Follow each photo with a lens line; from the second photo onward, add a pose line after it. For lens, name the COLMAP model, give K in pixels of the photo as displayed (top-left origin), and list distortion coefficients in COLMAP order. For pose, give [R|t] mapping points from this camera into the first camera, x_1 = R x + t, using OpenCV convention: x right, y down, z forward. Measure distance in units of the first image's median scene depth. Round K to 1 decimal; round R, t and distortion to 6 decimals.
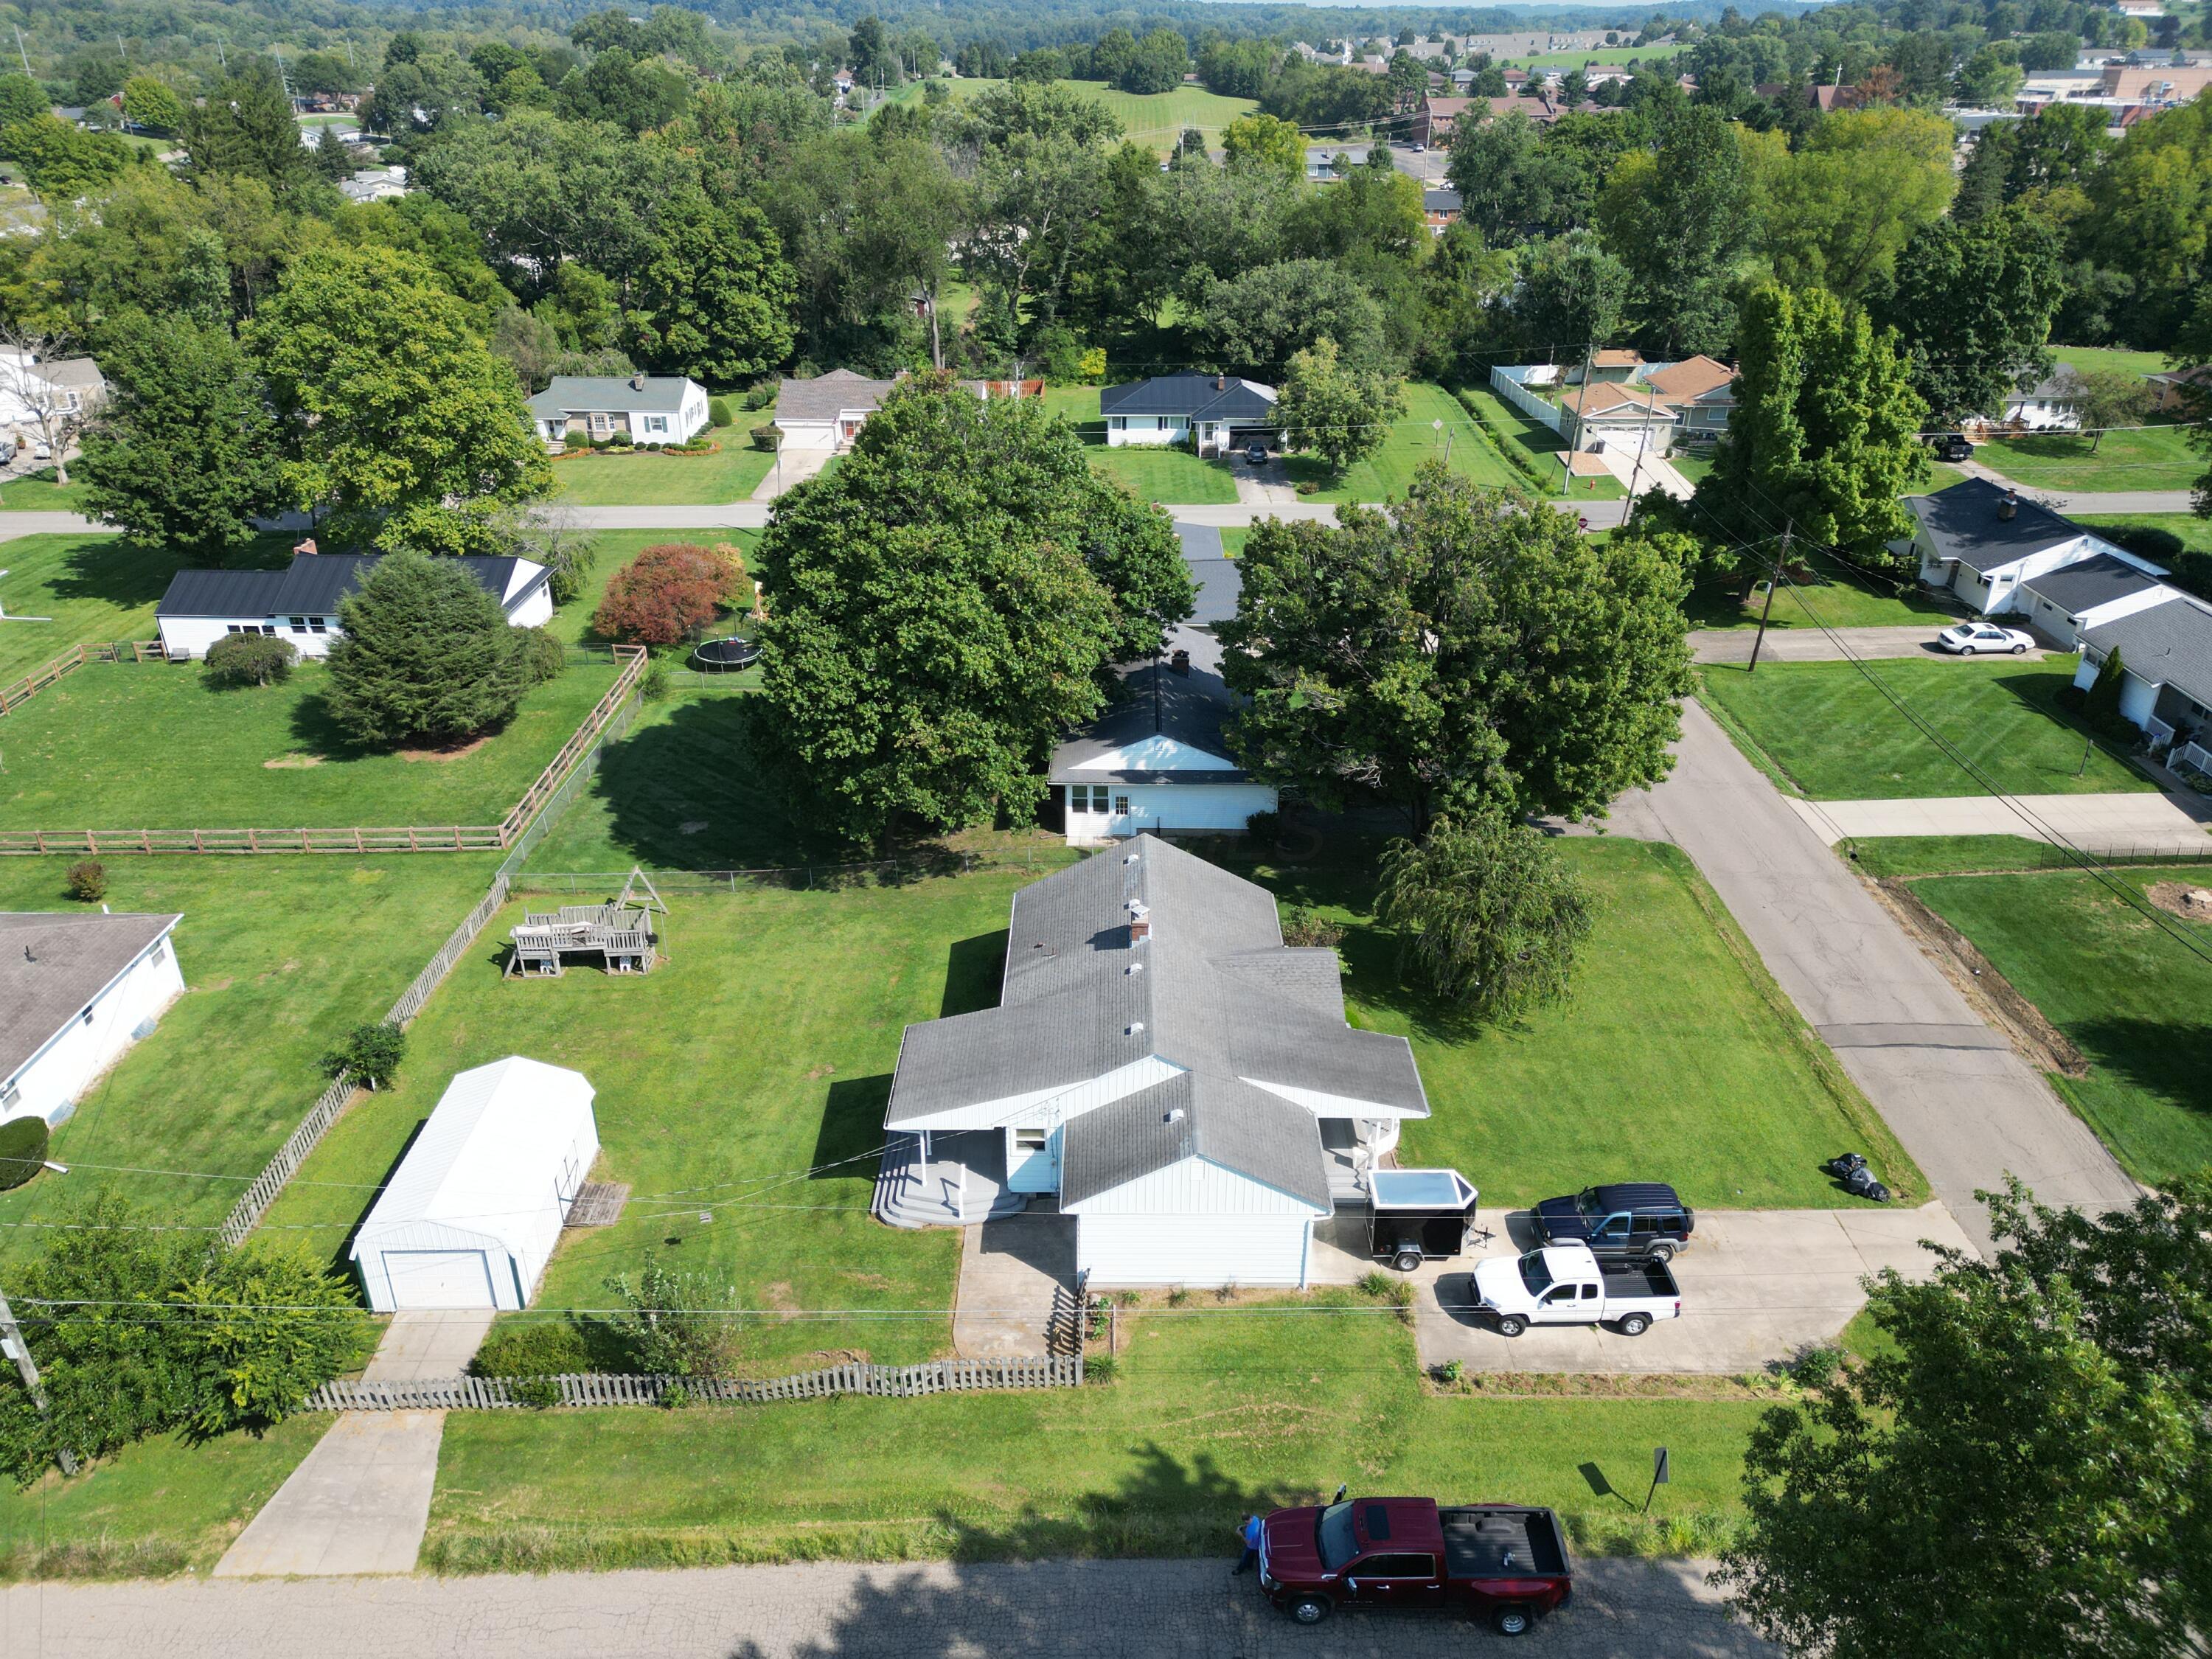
lens RADIAL K [[1539.9, 0, 1106.0], [0, 1539.9, 829.5], [0, 0, 1]] dist [0.066830, -0.065746]
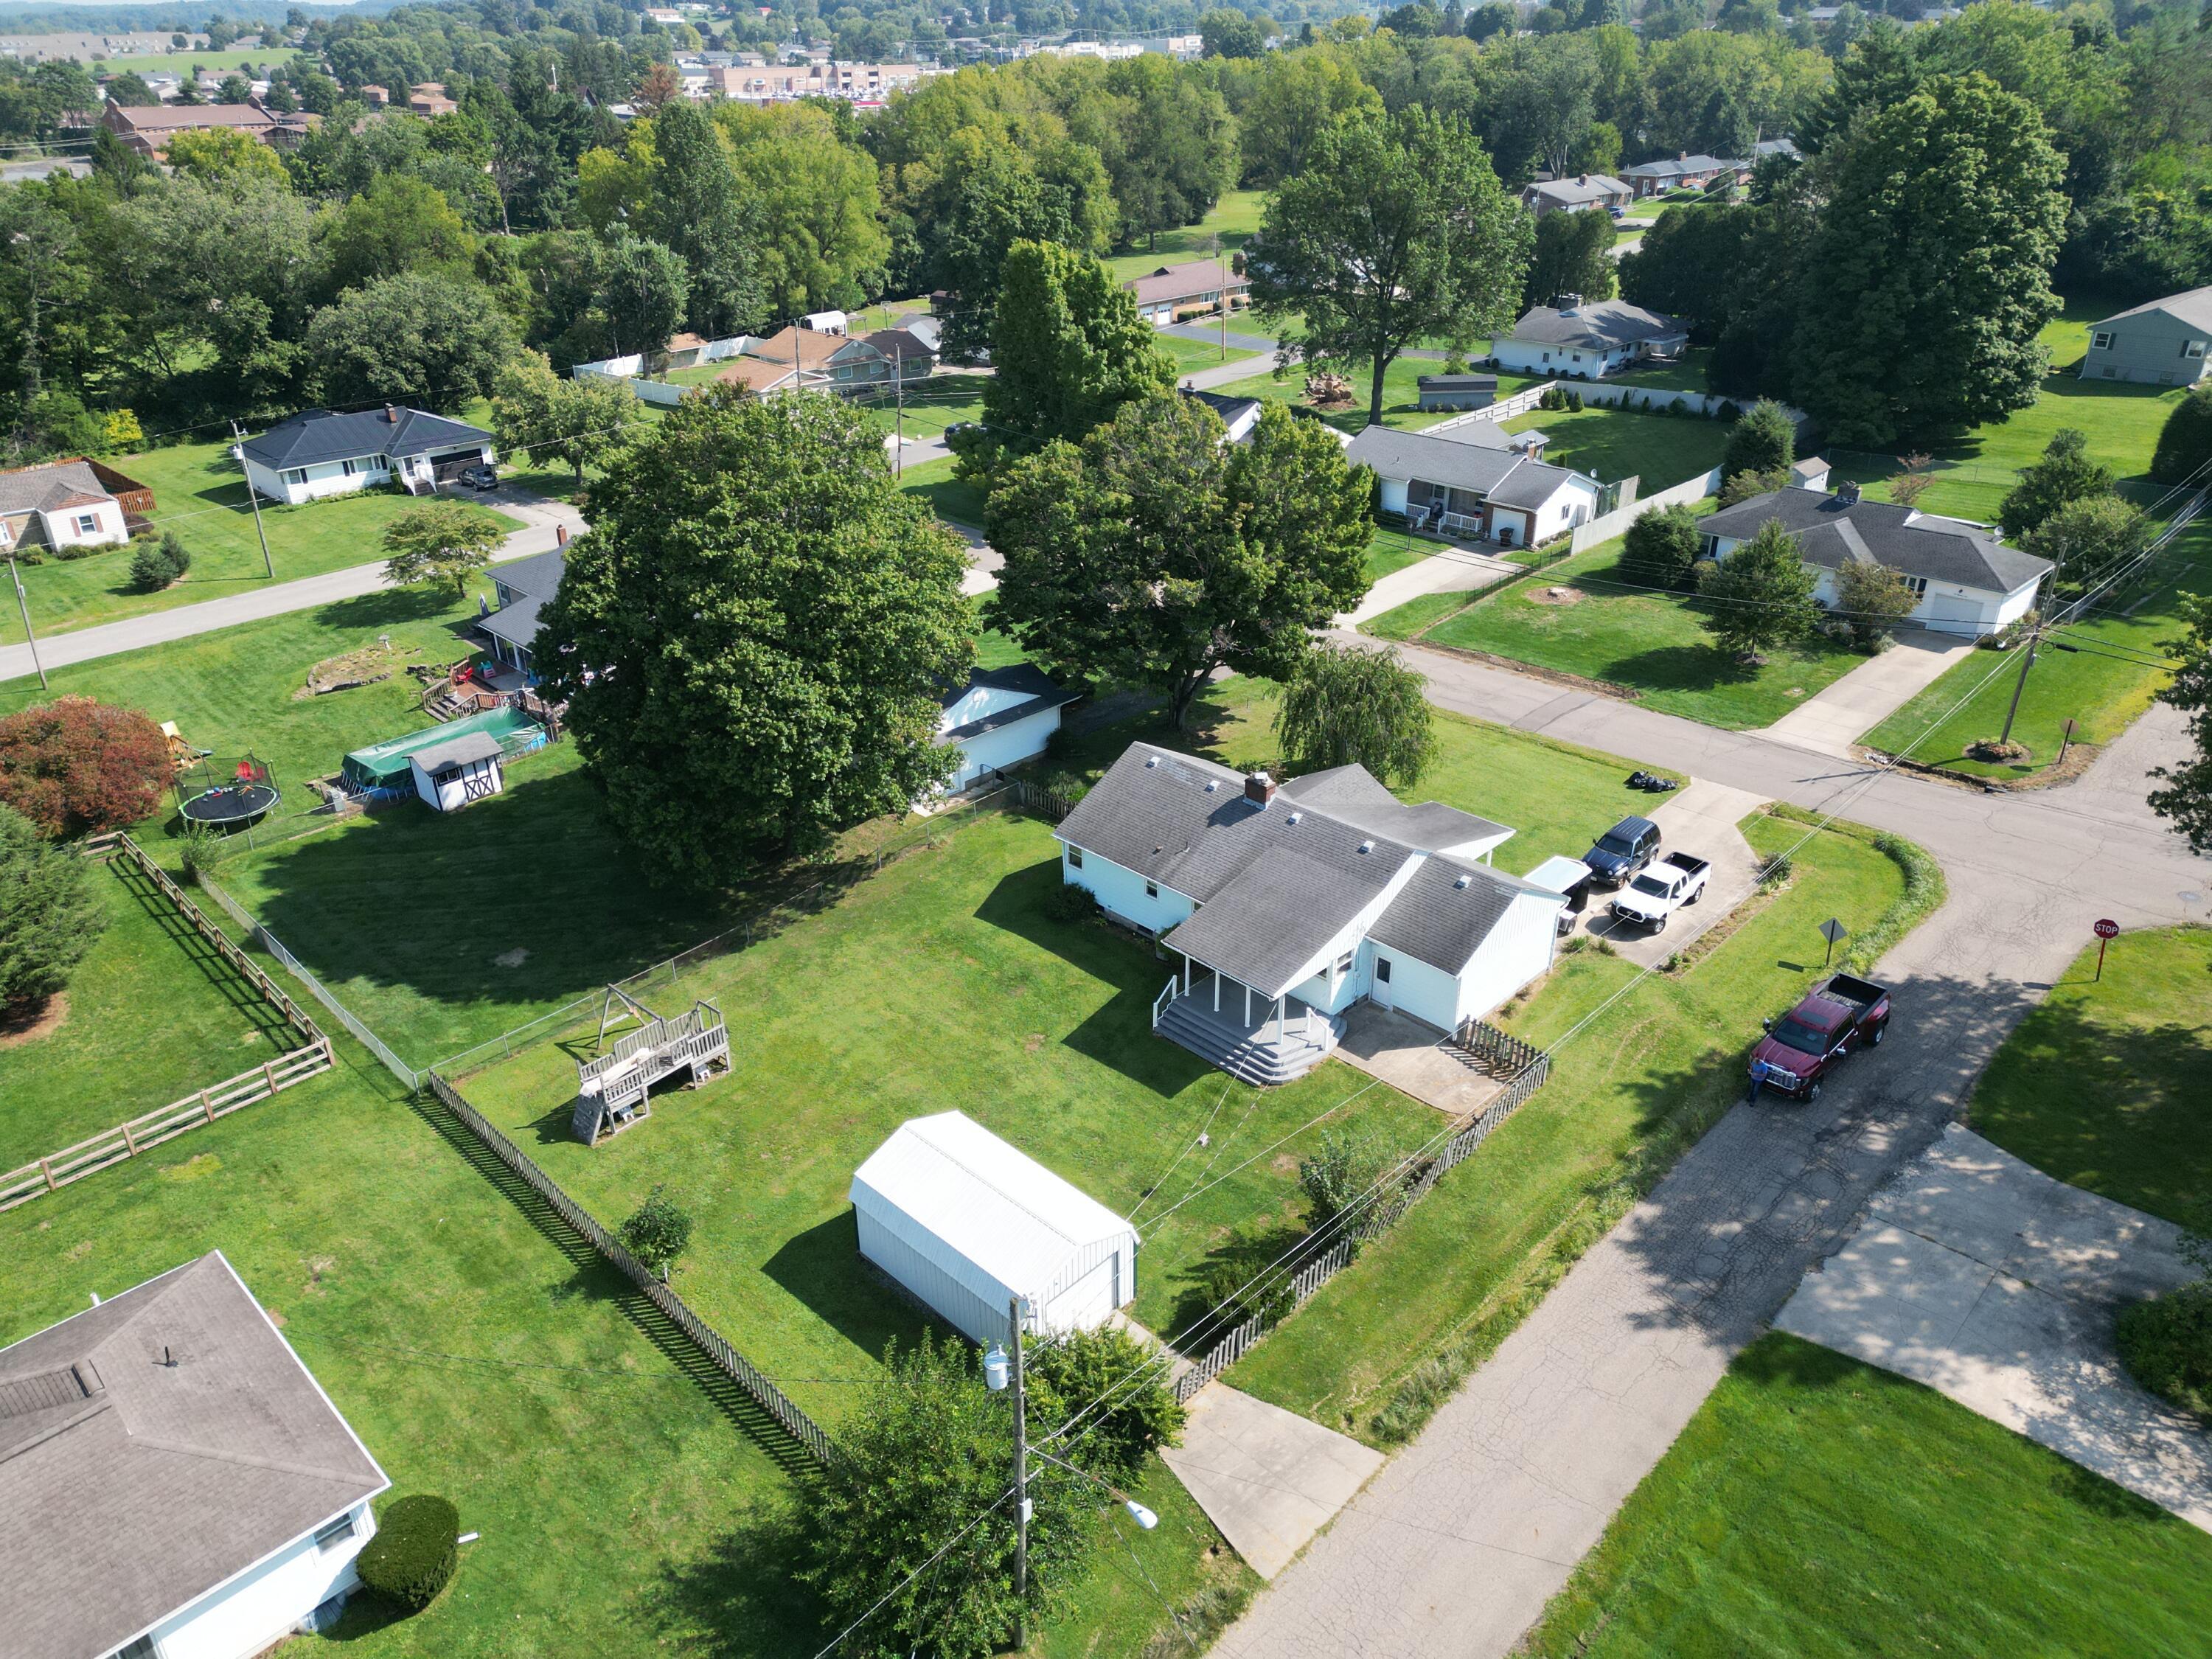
lens RADIAL K [[1539.9, 0, 1106.0], [0, 1539.9, 829.5], [0, 0, 1]] dist [0.066830, -0.065746]
pose [[0.697255, -0.333963, 0.634275, -0.488747], [0.334332, 0.934214, 0.124359, -0.056911], [-0.634080, 0.125349, 0.763040, 0.108496]]
